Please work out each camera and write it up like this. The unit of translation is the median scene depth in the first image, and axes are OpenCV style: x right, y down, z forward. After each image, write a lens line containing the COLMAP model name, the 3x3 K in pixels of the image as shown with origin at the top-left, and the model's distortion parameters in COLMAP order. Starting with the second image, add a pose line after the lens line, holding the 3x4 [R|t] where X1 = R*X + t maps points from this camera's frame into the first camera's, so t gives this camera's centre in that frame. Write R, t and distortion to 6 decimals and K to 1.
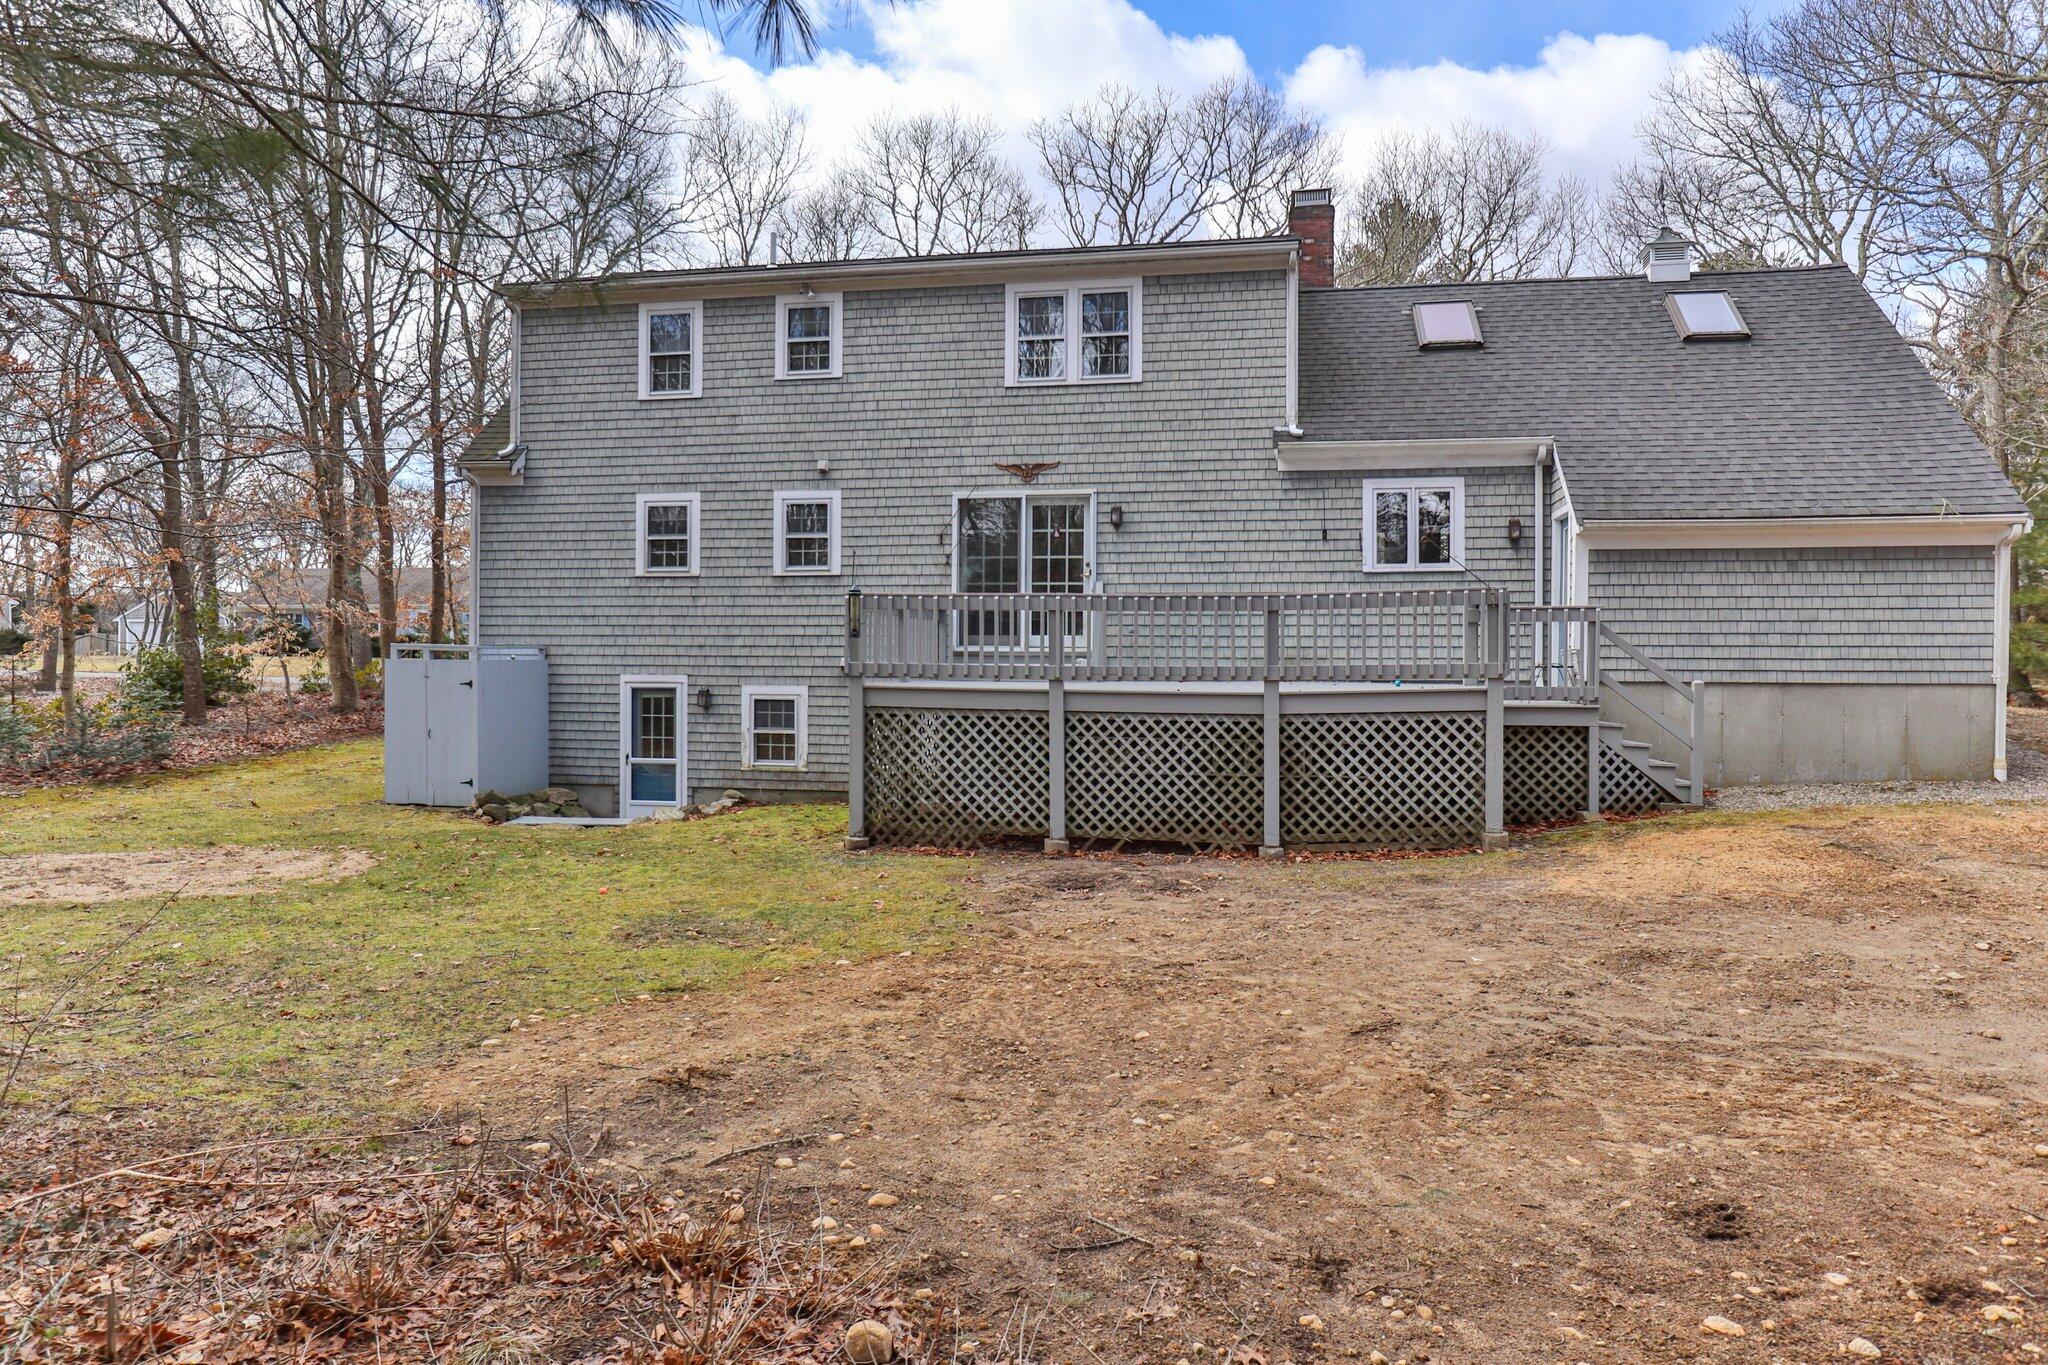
lens RADIAL K [[1249.5, 0, 1031.8], [0, 1249.5, 683.9], [0, 0, 1]] dist [-0.035817, 0.004432]
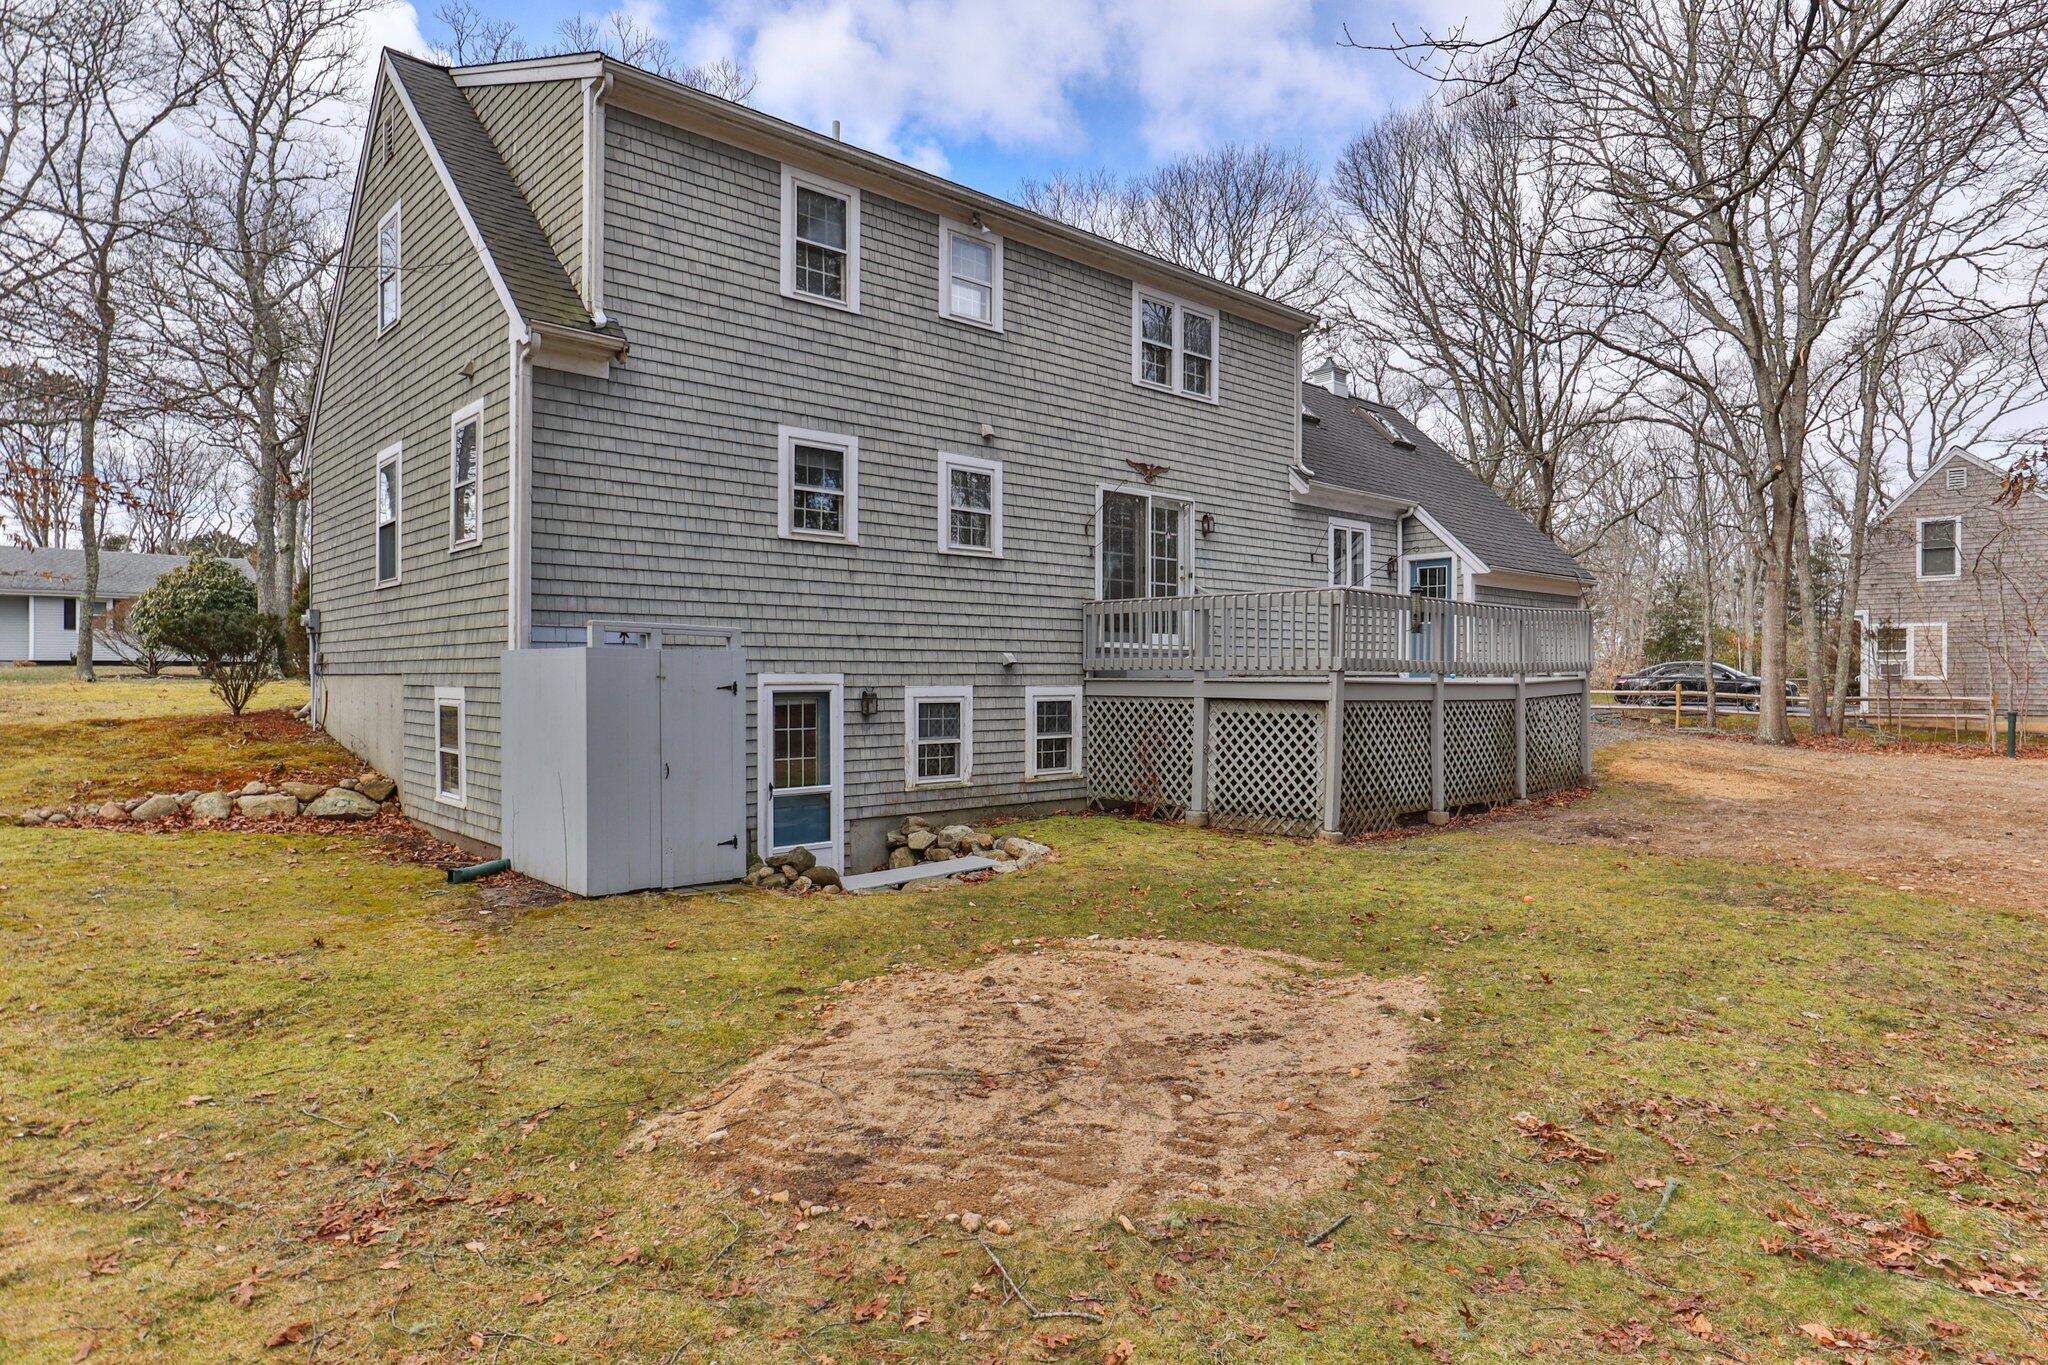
lens RADIAL K [[1187.5, 0, 1017.1], [0, 1187.5, 691.6], [0, 0, 1]] dist [-0.033892, 0.000434]
pose [[0.592559, -0.015546, 0.805377, -0.845810], [0.014337, 0.999859, 0.008752, -0.001034], [-0.805399, 0.006360, 0.592699, 0.512434]]
